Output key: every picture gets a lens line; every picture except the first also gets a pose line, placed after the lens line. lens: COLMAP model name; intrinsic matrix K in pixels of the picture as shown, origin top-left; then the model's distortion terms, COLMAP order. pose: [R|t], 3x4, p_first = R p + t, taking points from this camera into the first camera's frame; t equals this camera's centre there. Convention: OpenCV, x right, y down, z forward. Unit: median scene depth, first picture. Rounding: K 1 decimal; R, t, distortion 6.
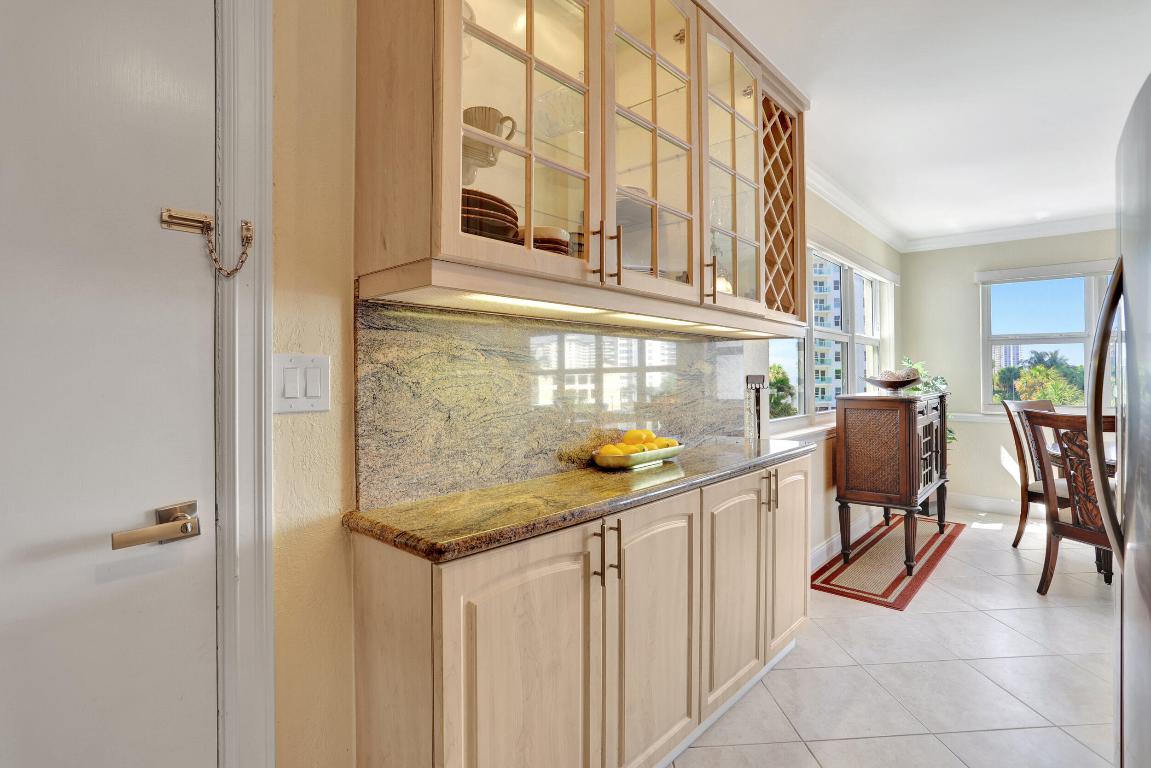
lens RADIAL K [[566.3, 0, 576.4], [0, 566.3, 373.7], [0, 0, 1]] dist [-0.031080, -0.000581]
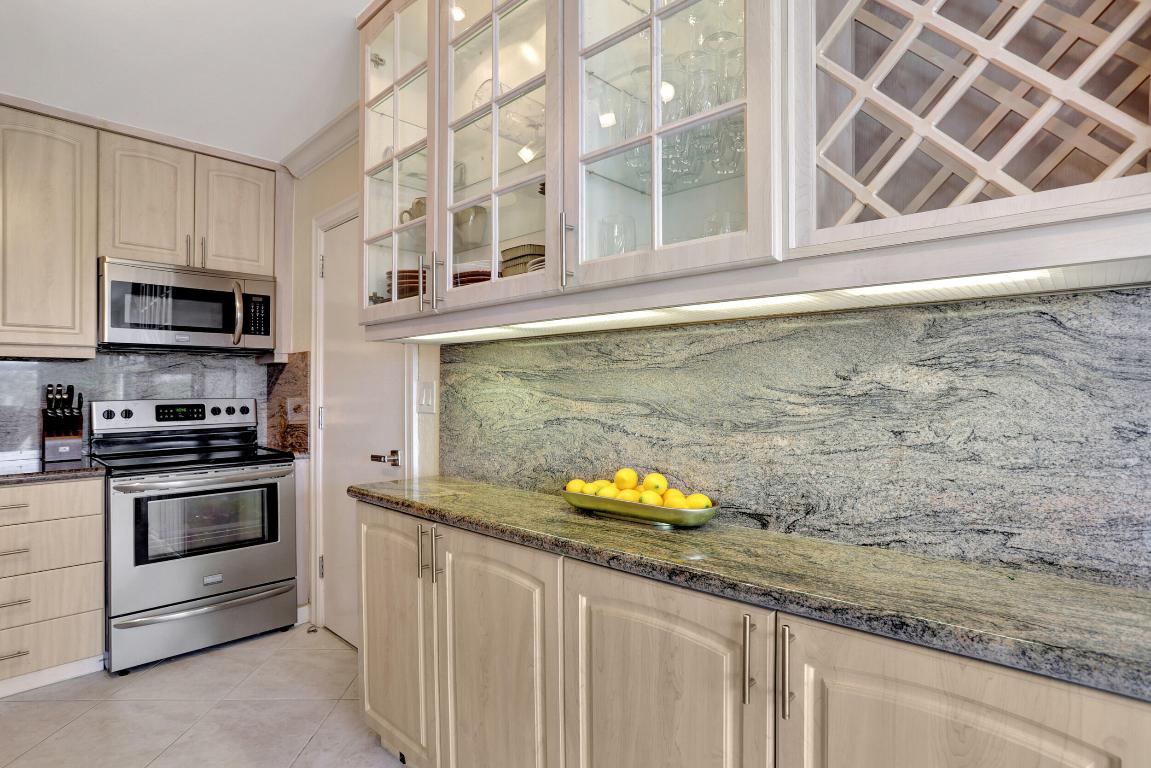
lens RADIAL K [[596.3, 0, 585.8], [0, 596.3, 388.9], [0, 0, 1]] dist [-0.025948, 0.003797]
pose [[-0.004386, 0.004271, -0.999981, 1.069693], [0.006142, 0.999972, 0.004244, -0.010111], [0.999972, -0.006123, -0.004412, 1.153384]]
